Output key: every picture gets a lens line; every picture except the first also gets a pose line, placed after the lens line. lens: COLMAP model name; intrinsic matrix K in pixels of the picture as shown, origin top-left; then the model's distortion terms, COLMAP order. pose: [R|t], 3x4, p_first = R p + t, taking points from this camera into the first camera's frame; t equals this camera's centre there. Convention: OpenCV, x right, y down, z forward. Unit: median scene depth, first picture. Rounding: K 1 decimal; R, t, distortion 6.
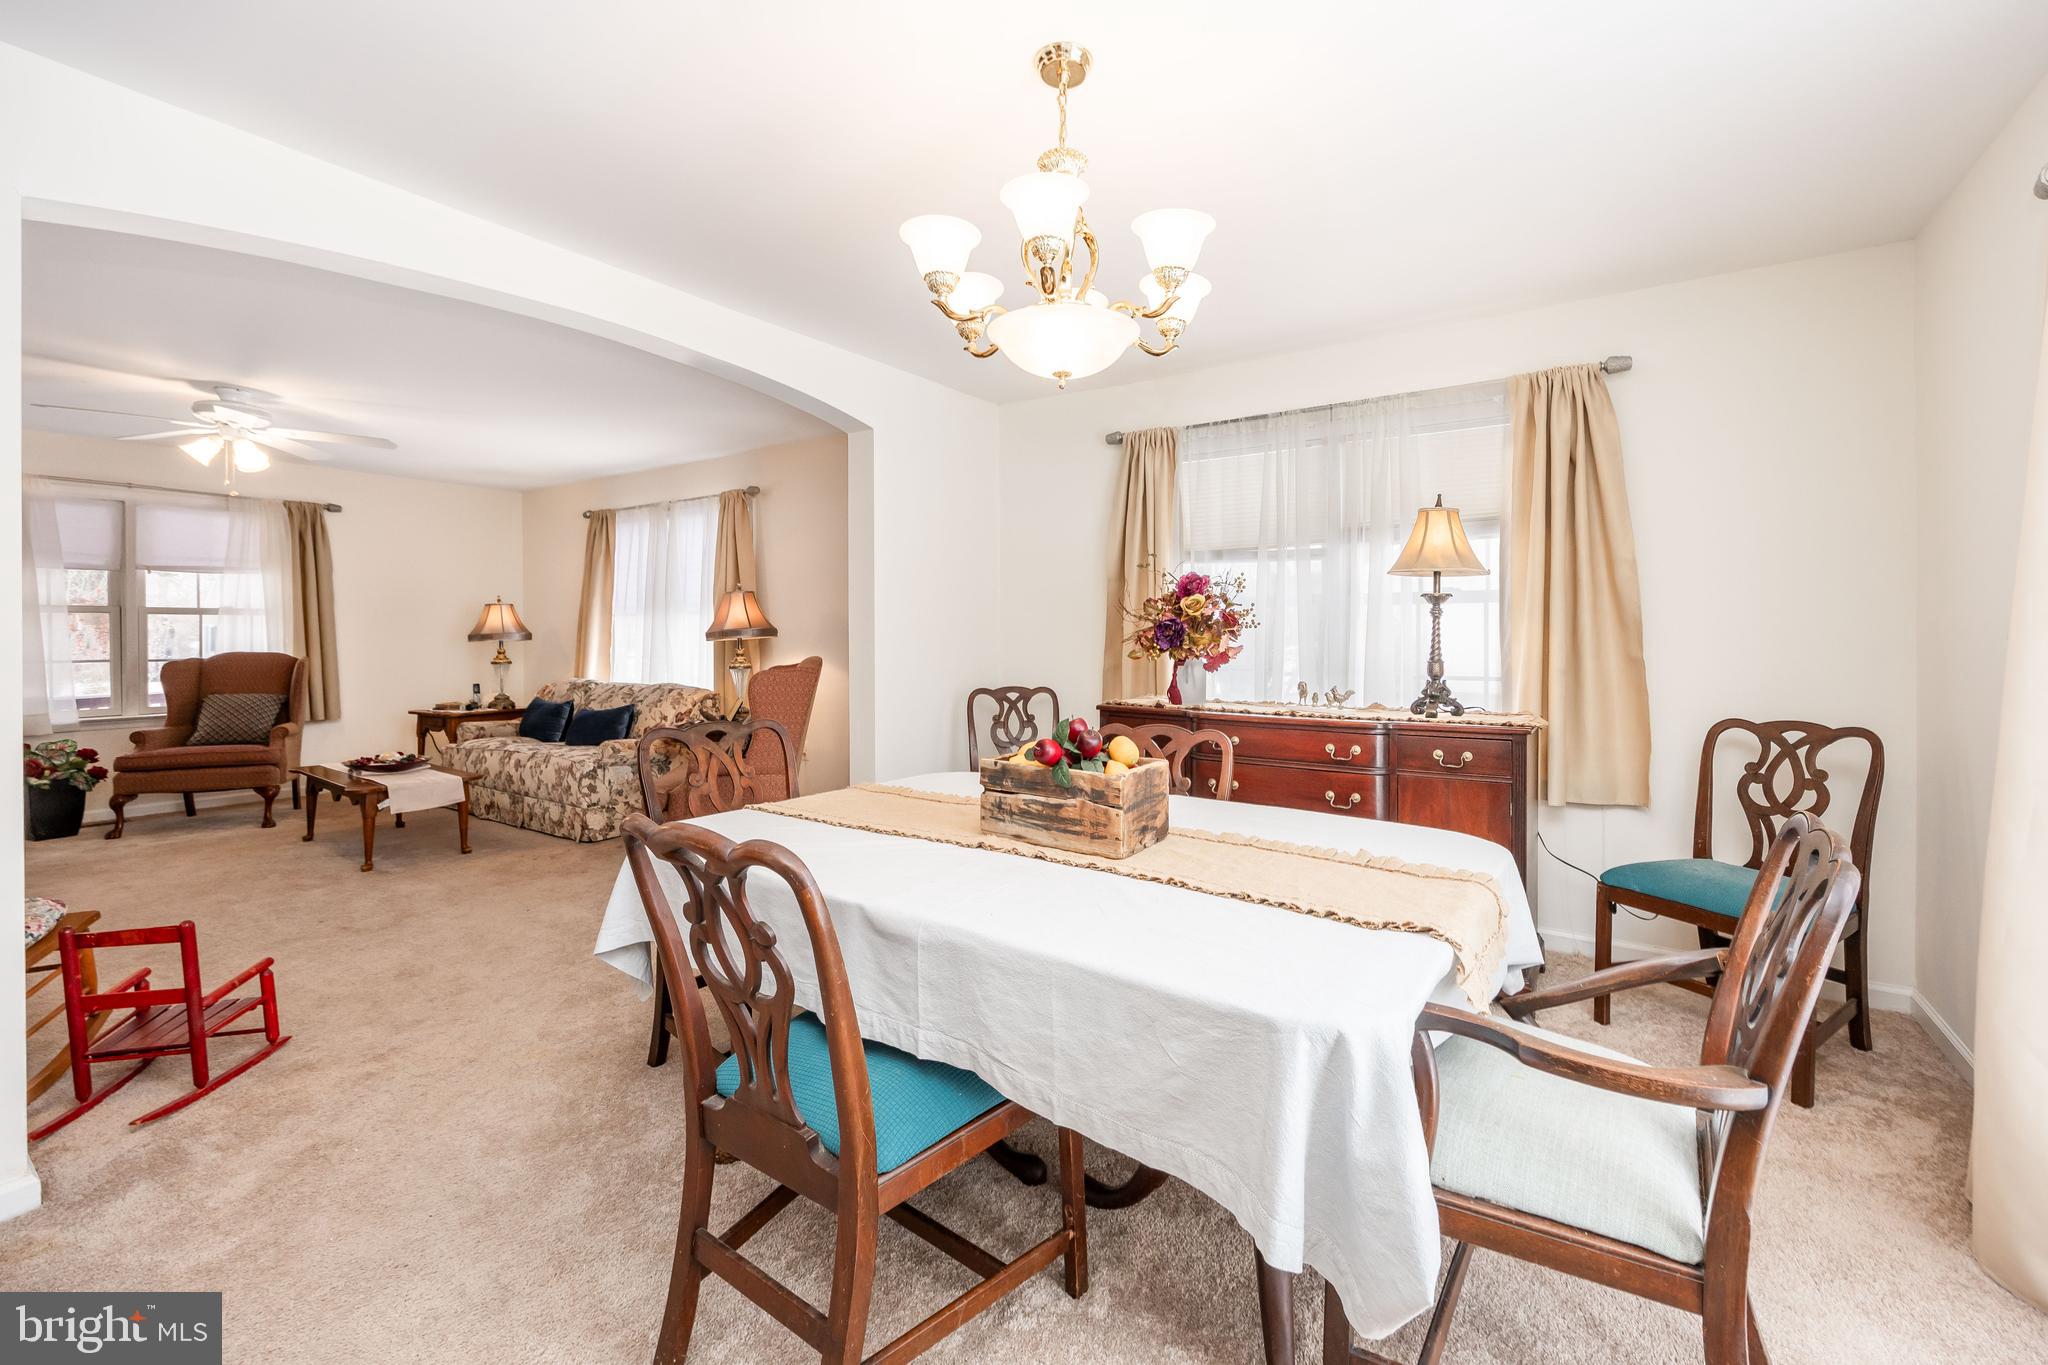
lens RADIAL K [[847.7, 0, 1088.2], [0, 847.7, 642.4], [0, 0, 1]] dist [-0.000179, -0.000905]
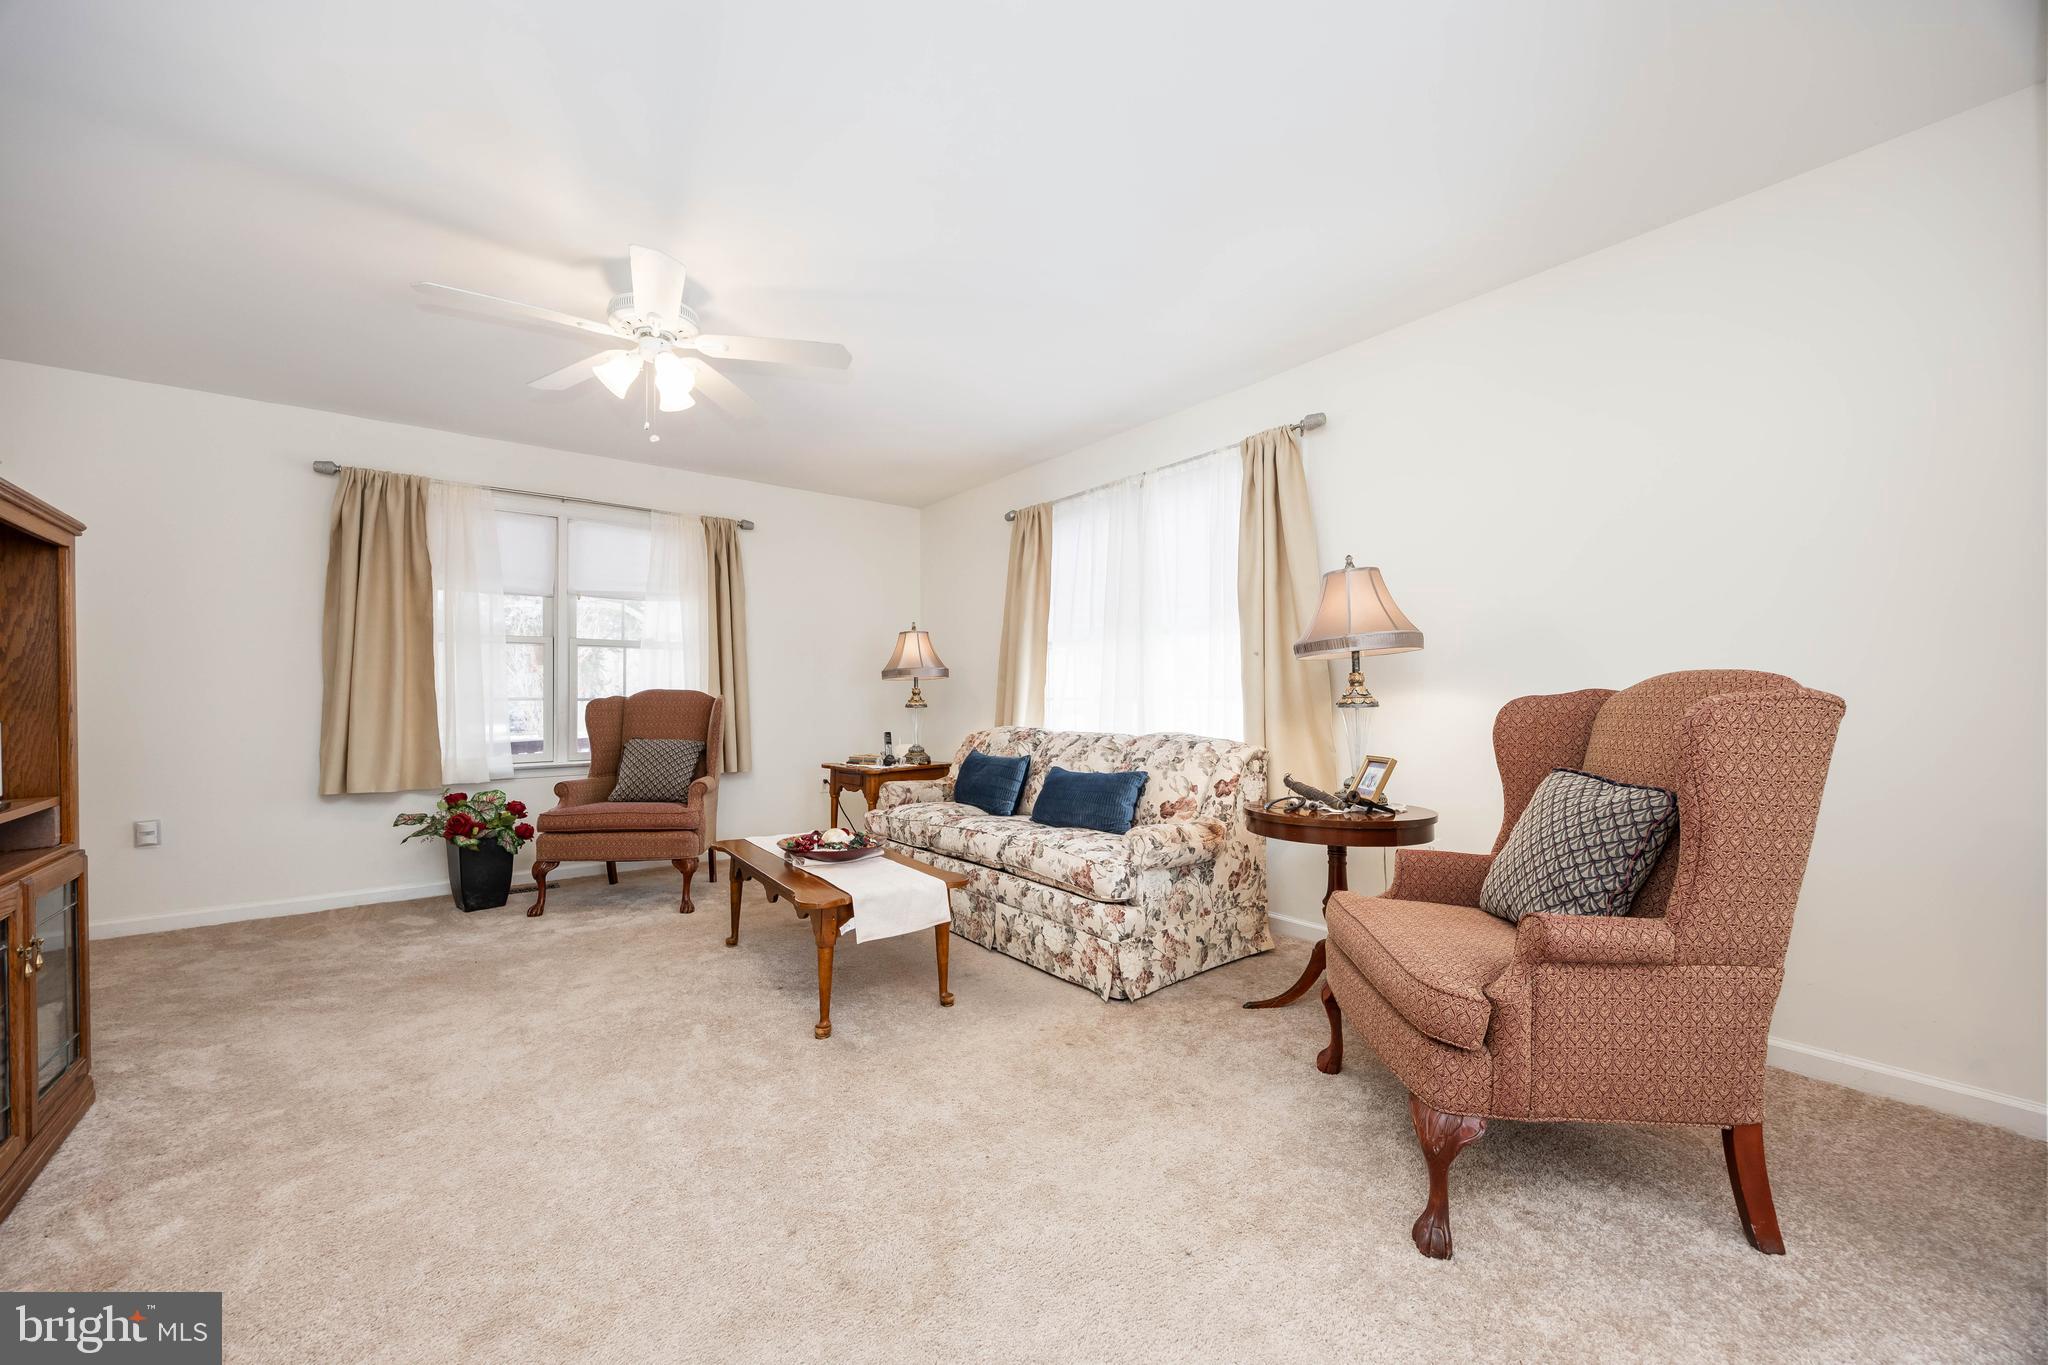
lens RADIAL K [[780.2, 0, 1020.1], [0, 780.2, 691.7], [0, 0, 1]] dist [-0.001213, -0.000582]
pose [[0.938477, -0.005506, -0.345298, -0.420870], [-0.001271, 0.999811, -0.019397, 0.029410], [0.345340, 0.018642, 0.938293, 0.419225]]
